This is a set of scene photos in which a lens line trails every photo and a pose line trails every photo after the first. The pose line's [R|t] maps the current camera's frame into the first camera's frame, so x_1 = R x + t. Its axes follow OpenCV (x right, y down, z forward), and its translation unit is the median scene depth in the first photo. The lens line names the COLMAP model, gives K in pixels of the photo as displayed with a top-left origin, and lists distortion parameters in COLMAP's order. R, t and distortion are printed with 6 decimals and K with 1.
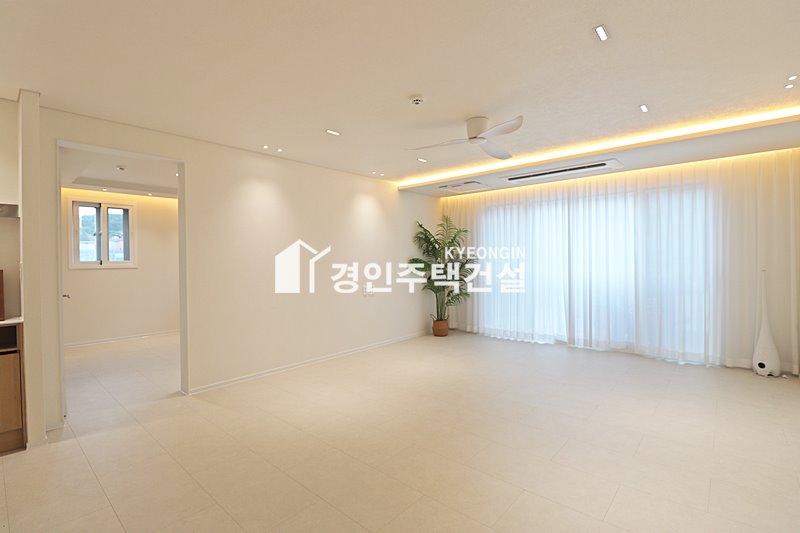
lens RADIAL K [[369.0, 0, 400.8], [0, 369.0, 260.0], [0, 0, 1]] dist [-0.001475, -0.011671]
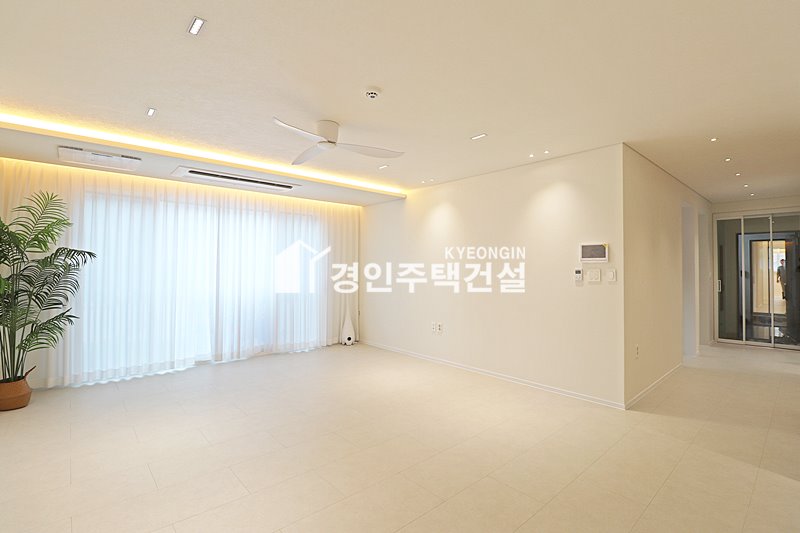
lens RADIAL K [[370.9, 0, 399.2], [0, 370.9, 260.2], [0, 0, 1]] dist [0.000004, -0.011474]
pose [[0.115237, 0.032922, 0.992792, -0.452091], [-0.003565, 0.999458, -0.032729, 0.000621], [-0.993332, 0.000232, 0.115292, 0.452109]]
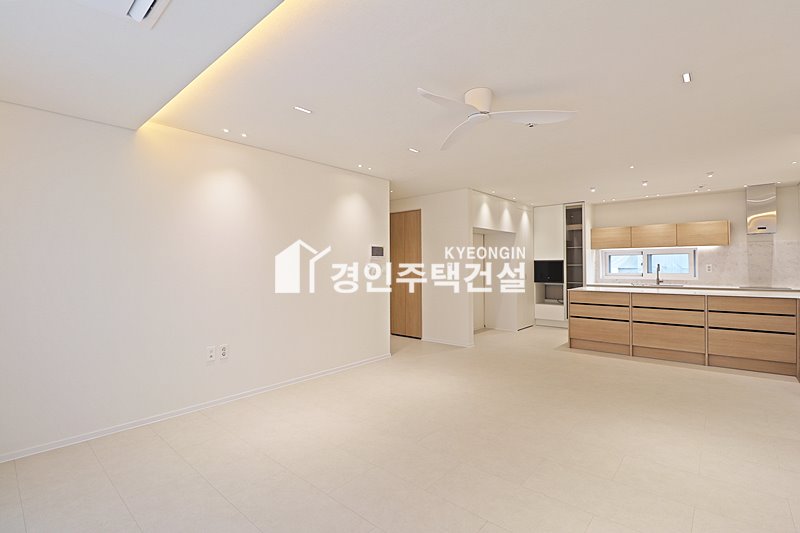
lens RADIAL K [[370.9, 0, 399.2], [0, 370.9, 260.2], [0, 0, 1]] dist [0.000004, -0.011474]
pose [[-0.999760, 0.018110, -0.012361, 0.263684], [0.018273, 0.999746, -0.013177, -0.003874], [0.012119, -0.013400, -0.999837, 1.155689]]
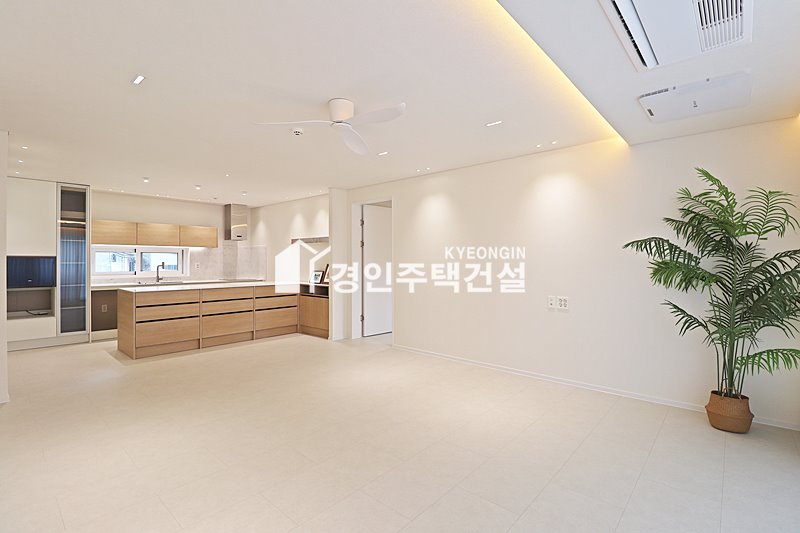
lens RADIAL K [[383.6, 0, 395.6], [0, 383.6, 263.7], [0, 0, 1]] dist [0.042453, -0.000046]
pose [[-0.029509, 0.019136, -0.999381, 0.733887], [0.000611, 0.999817, 0.019126, -0.011999], [0.999564, -0.000046, -0.029515, 0.748154]]
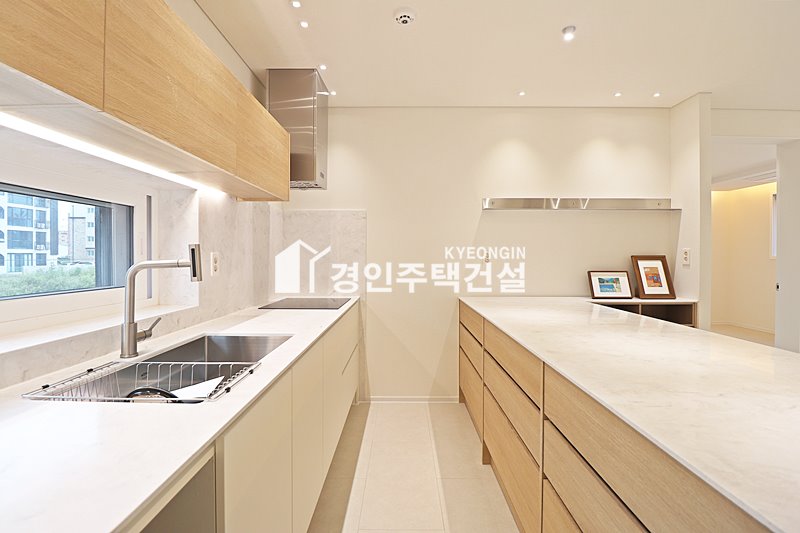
lens RADIAL K [[370.9, 0, 399.2], [0, 370.9, 260.2], [0, 0, 1]] dist [0.000004, -0.011474]
pose [[0.659970, 0.018403, -0.751067, -0.392288], [-0.008359, 0.999818, 0.017153, 0.014703], [0.751245, -0.005042, 0.660004, -0.218532]]
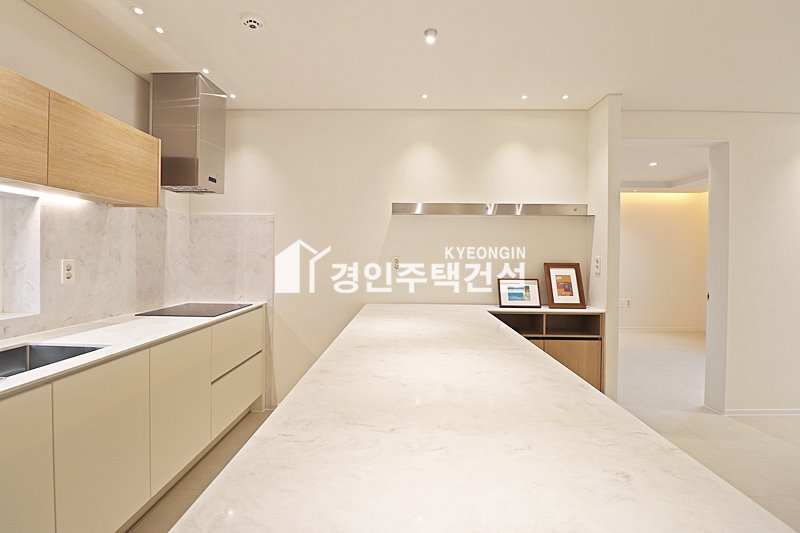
lens RADIAL K [[375.0, 0, 399.9], [0, 375.0, 258.5], [0, 0, 1]] dist [-0.000491, -0.013118]
pose [[0.645348, 0.023149, -0.763538, -0.290336], [-0.016347, 0.999730, 0.016493, 0.001269], [0.763714, 0.001838, 0.645552, -0.090382]]
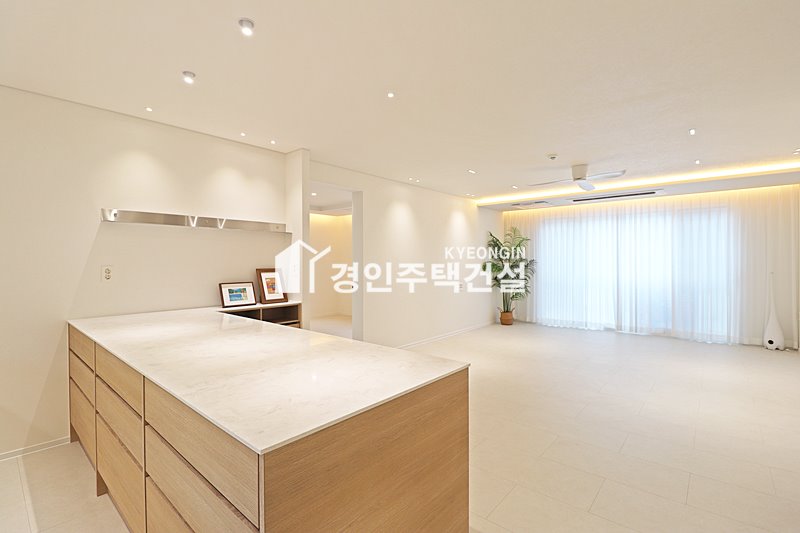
lens RADIAL K [[369.0, 0, 400.8], [0, 369.0, 260.0], [0, 0, 1]] dist [-0.001475, -0.011671]
pose [[0.999877, 0.007982, 0.013514, -0.320343], [-0.007929, 0.999961, -0.003969, -0.002372], [-0.013545, 0.003861, 0.999901, -0.266817]]
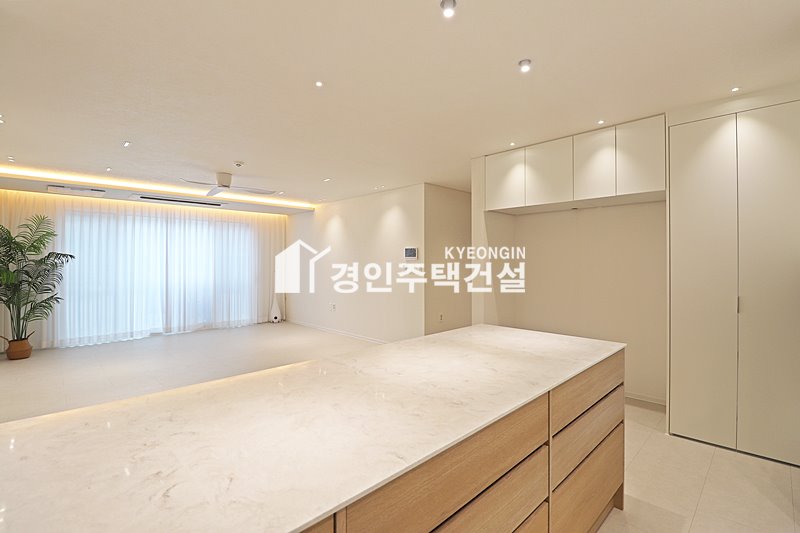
lens RADIAL K [[369.0, 0, 400.8], [0, 369.0, 260.0], [0, 0, 1]] dist [-0.001475, -0.011671]
pose [[0.069462, 0.014641, 0.997477, -0.791797], [0.002157, 0.999888, -0.014827, -0.003018], [-0.997582, 0.003181, 0.069422, 0.111880]]
